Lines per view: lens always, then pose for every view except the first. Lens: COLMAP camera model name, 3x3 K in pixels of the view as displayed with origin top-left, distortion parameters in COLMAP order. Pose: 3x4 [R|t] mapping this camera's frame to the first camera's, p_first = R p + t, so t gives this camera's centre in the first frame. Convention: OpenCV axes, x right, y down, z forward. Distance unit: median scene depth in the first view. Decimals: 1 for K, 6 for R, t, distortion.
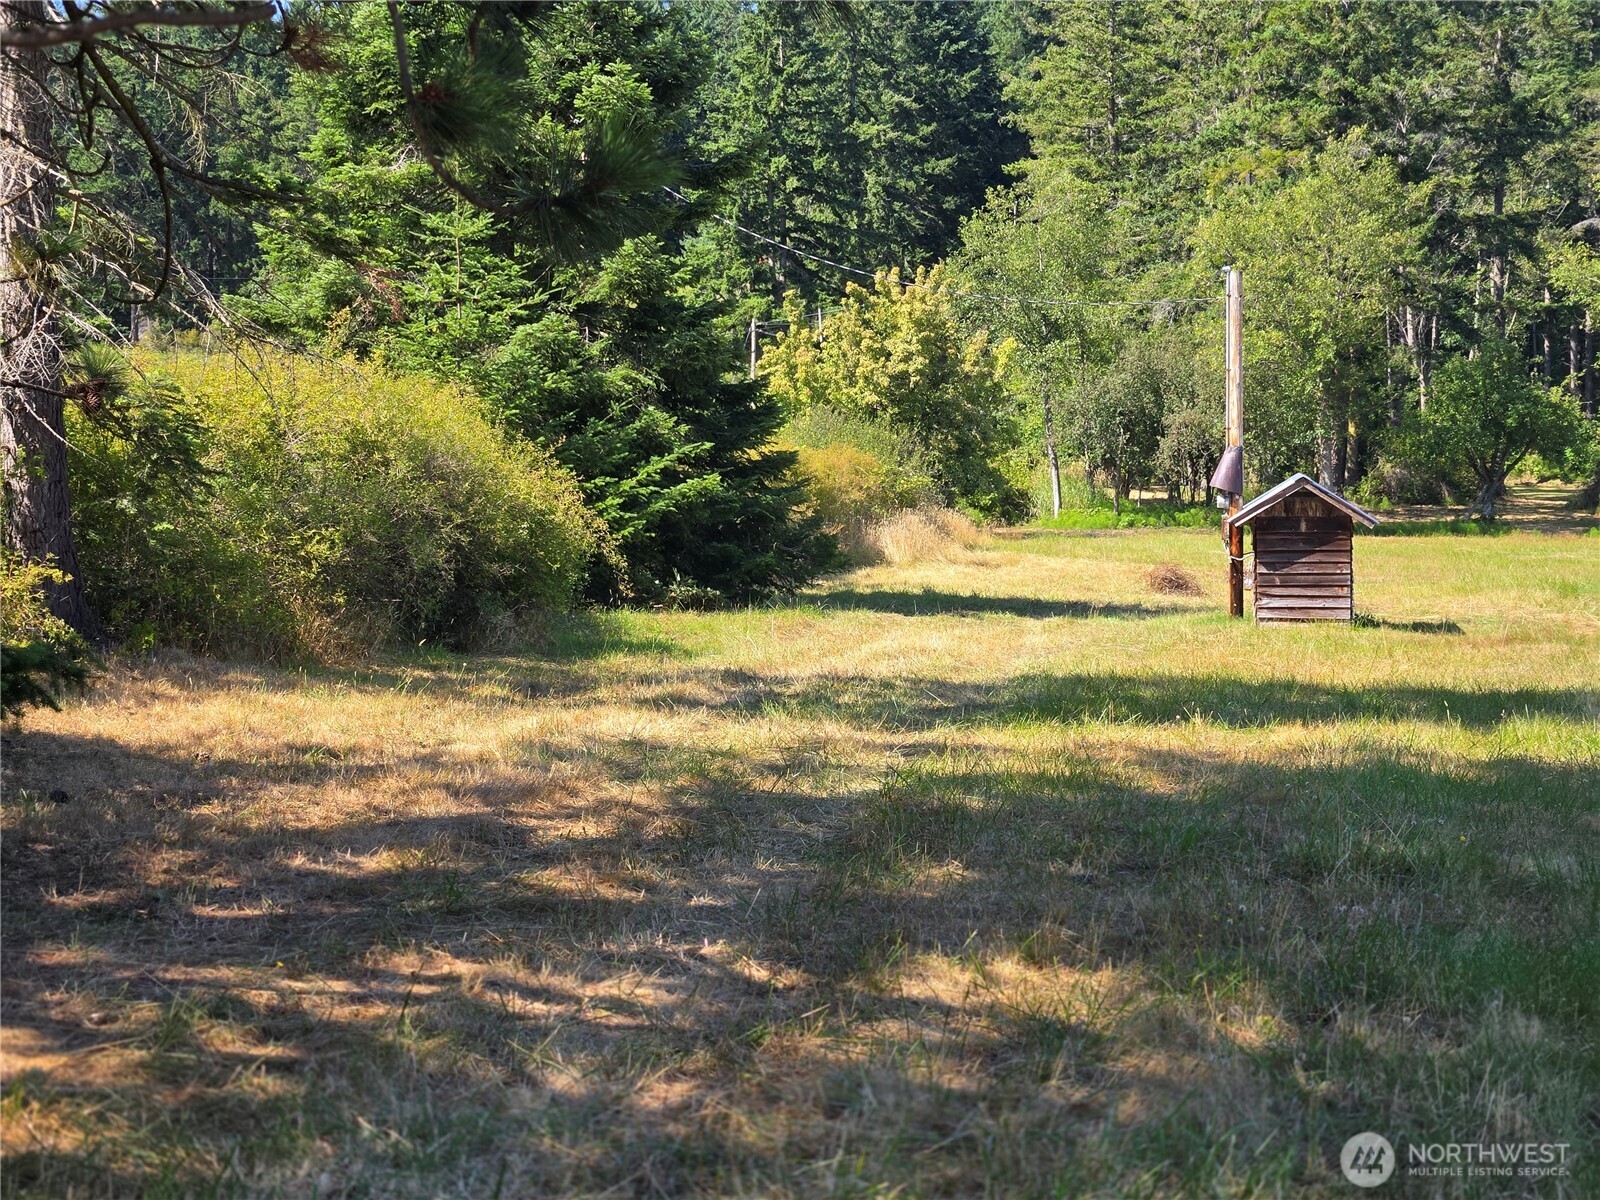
lens RADIAL K [[3204.0, 0, 800.0], [0, 3204.0, 600.0], [0, 0, 1]] dist [-0.194524, 3.840972]
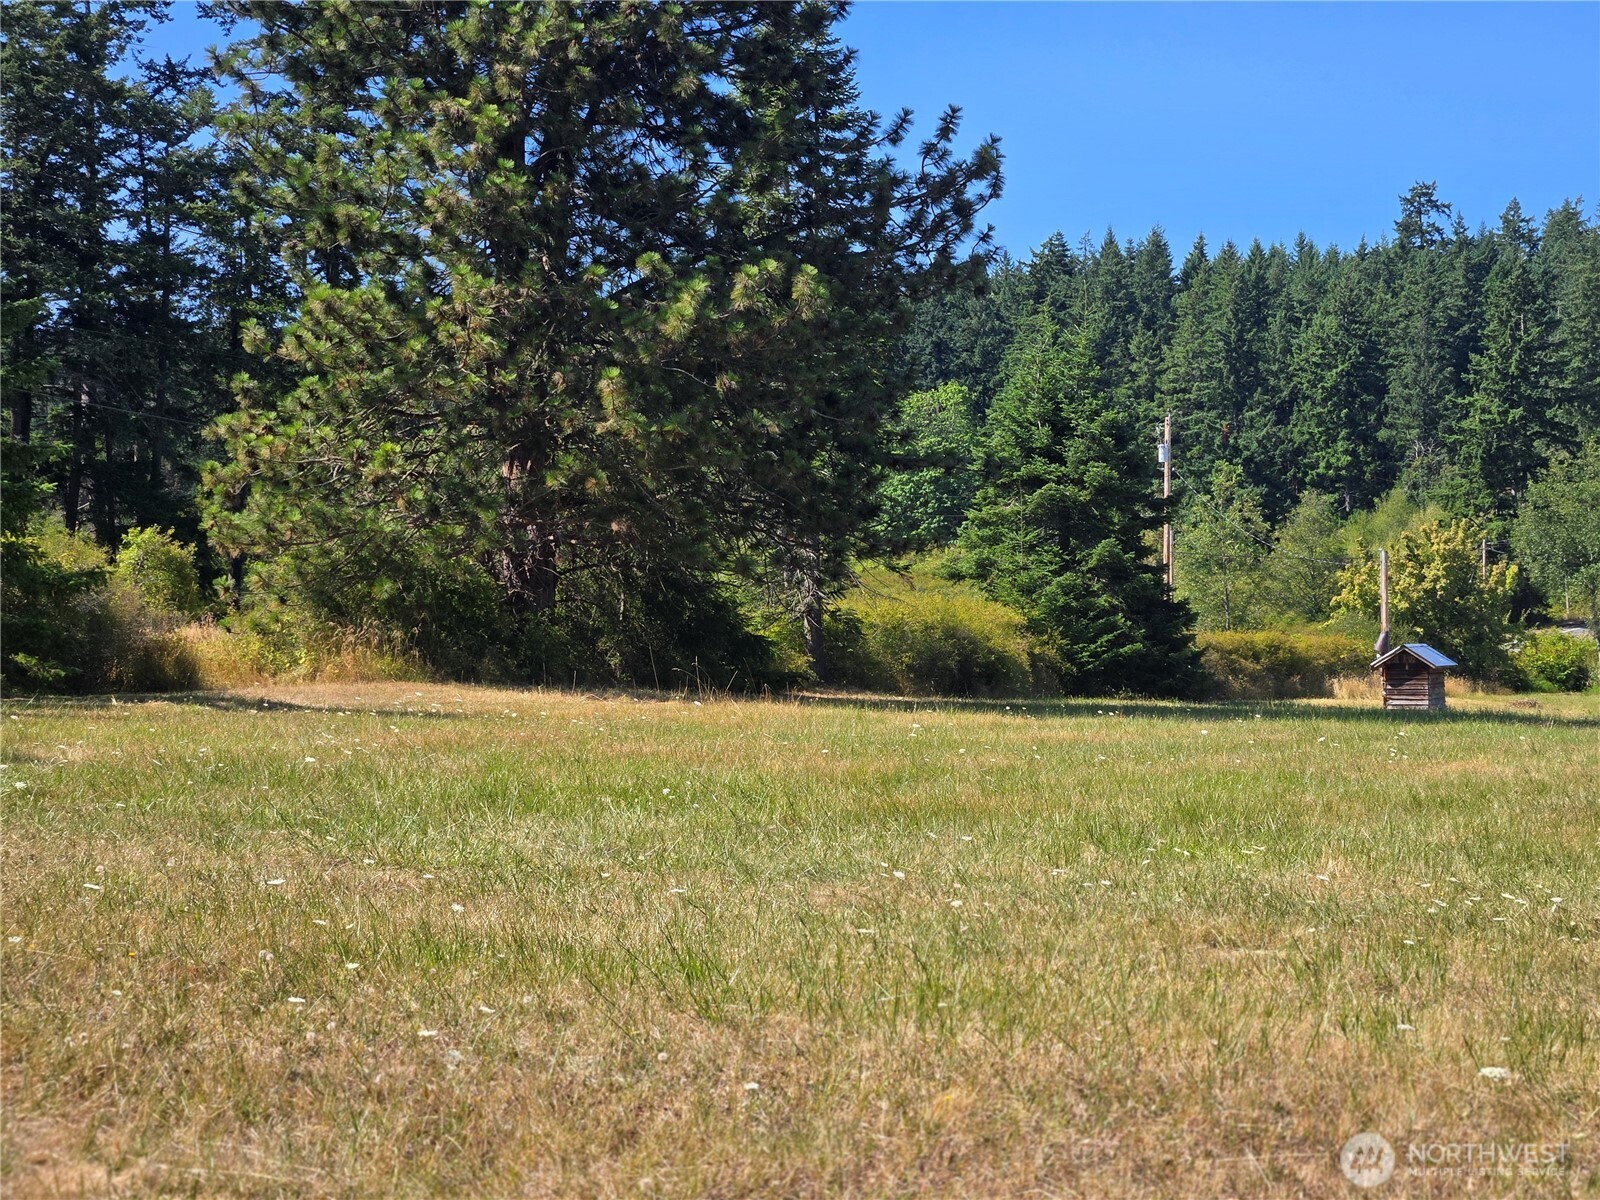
lens RADIAL K [[3204.0, 0, 800.0], [0, 3204.0, 600.0], [0, 0, 1]] dist [-0.194524, 3.840972]
pose [[0.956653, -0.000522, -0.291228, 0.191640], [-0.017439, 0.998101, -0.059073, 0.032509], [0.290706, 0.061591, 0.954828, -0.587592]]
